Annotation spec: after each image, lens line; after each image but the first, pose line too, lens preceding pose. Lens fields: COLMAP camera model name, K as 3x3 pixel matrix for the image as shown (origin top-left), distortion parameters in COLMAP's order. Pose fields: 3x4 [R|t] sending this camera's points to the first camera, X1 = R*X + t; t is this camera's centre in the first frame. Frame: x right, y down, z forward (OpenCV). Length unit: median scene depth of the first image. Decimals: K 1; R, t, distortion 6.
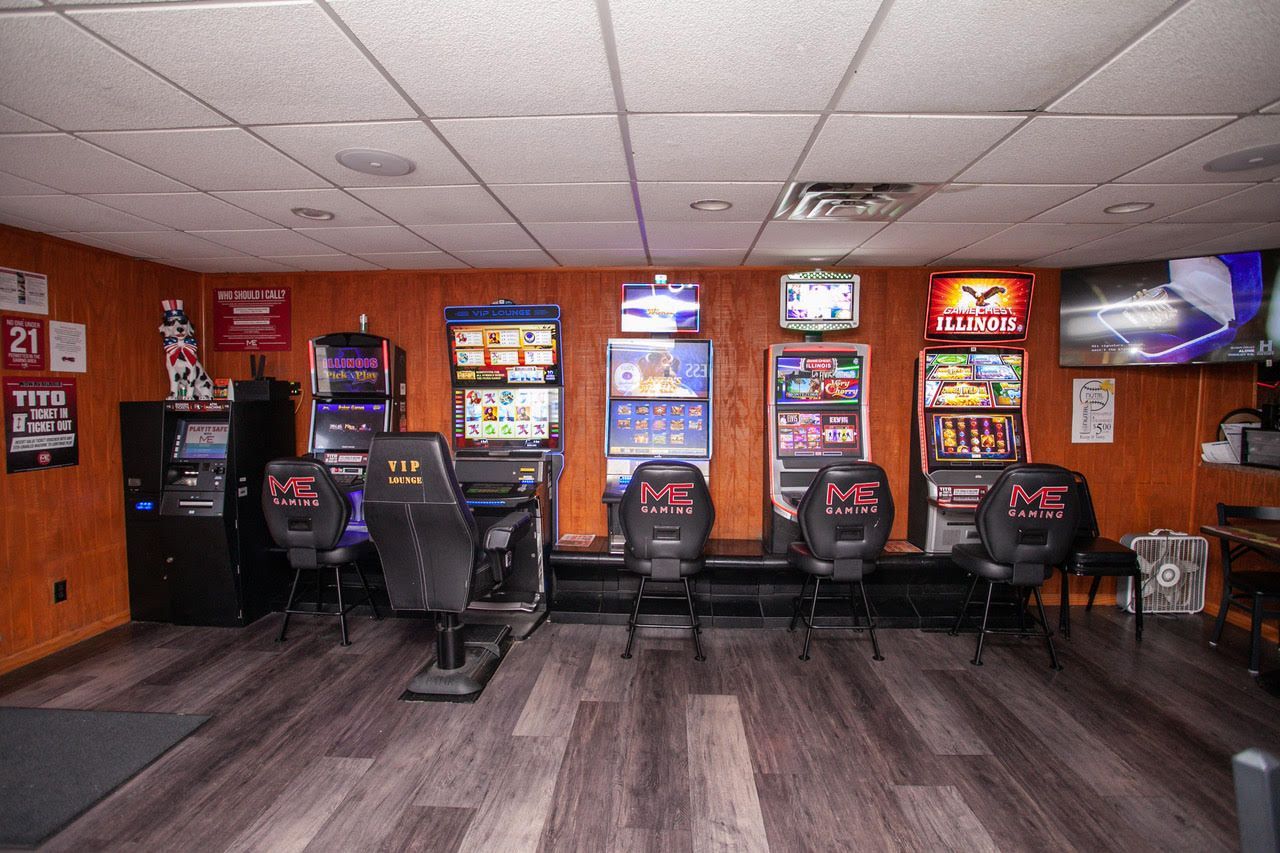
lens RADIAL K [[623.3, 0, 643.7], [0, 623.3, 423.1], [0, 0, 1]] dist [-0.080013, 0.036123]
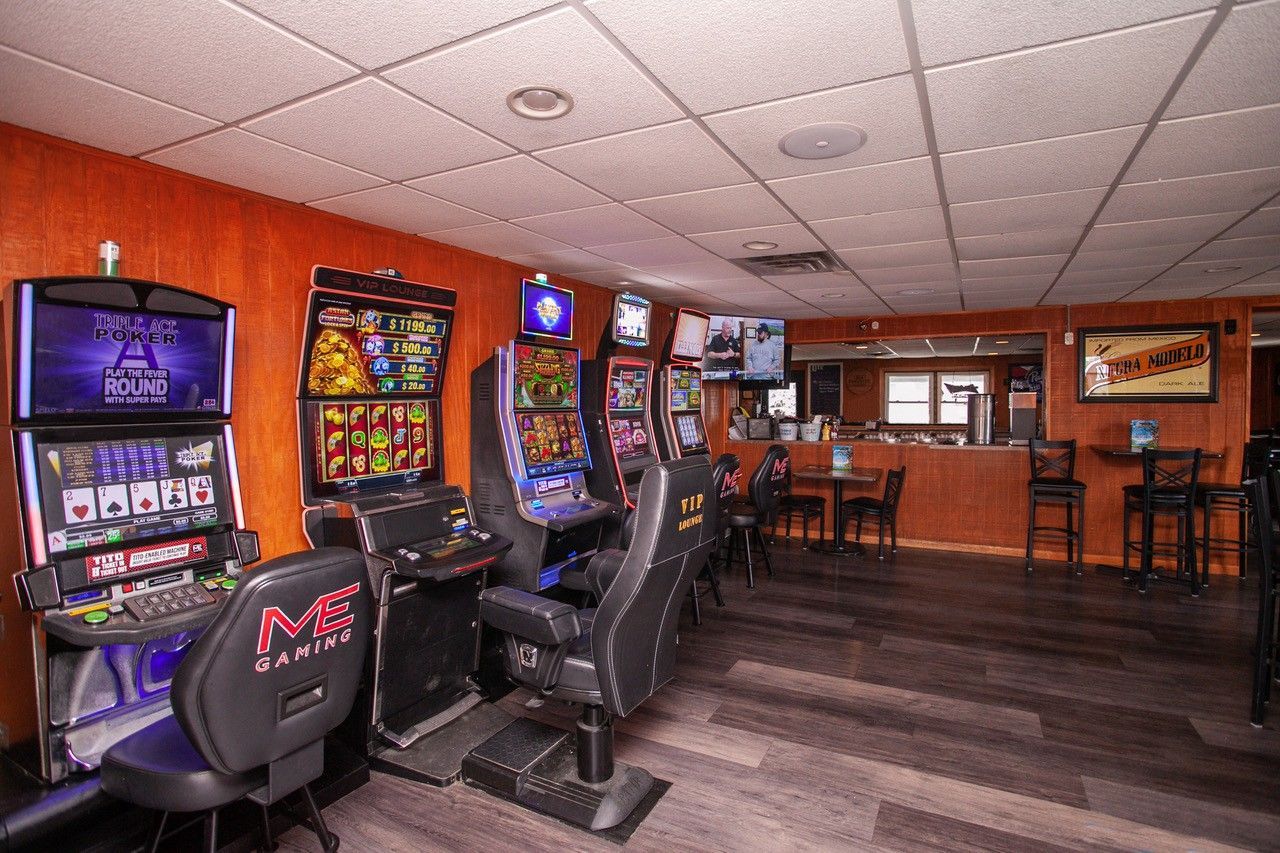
lens RADIAL K [[623.3, 0, 643.7], [0, 623.3, 423.1], [0, 0, 1]] dist [-0.080013, 0.036123]
pose [[0.433784, -0.042696, 0.900005, -0.751334], [0.052459, 0.998379, 0.022079, -0.033425], [-0.899488, 0.037636, 0.435321, 0.491042]]
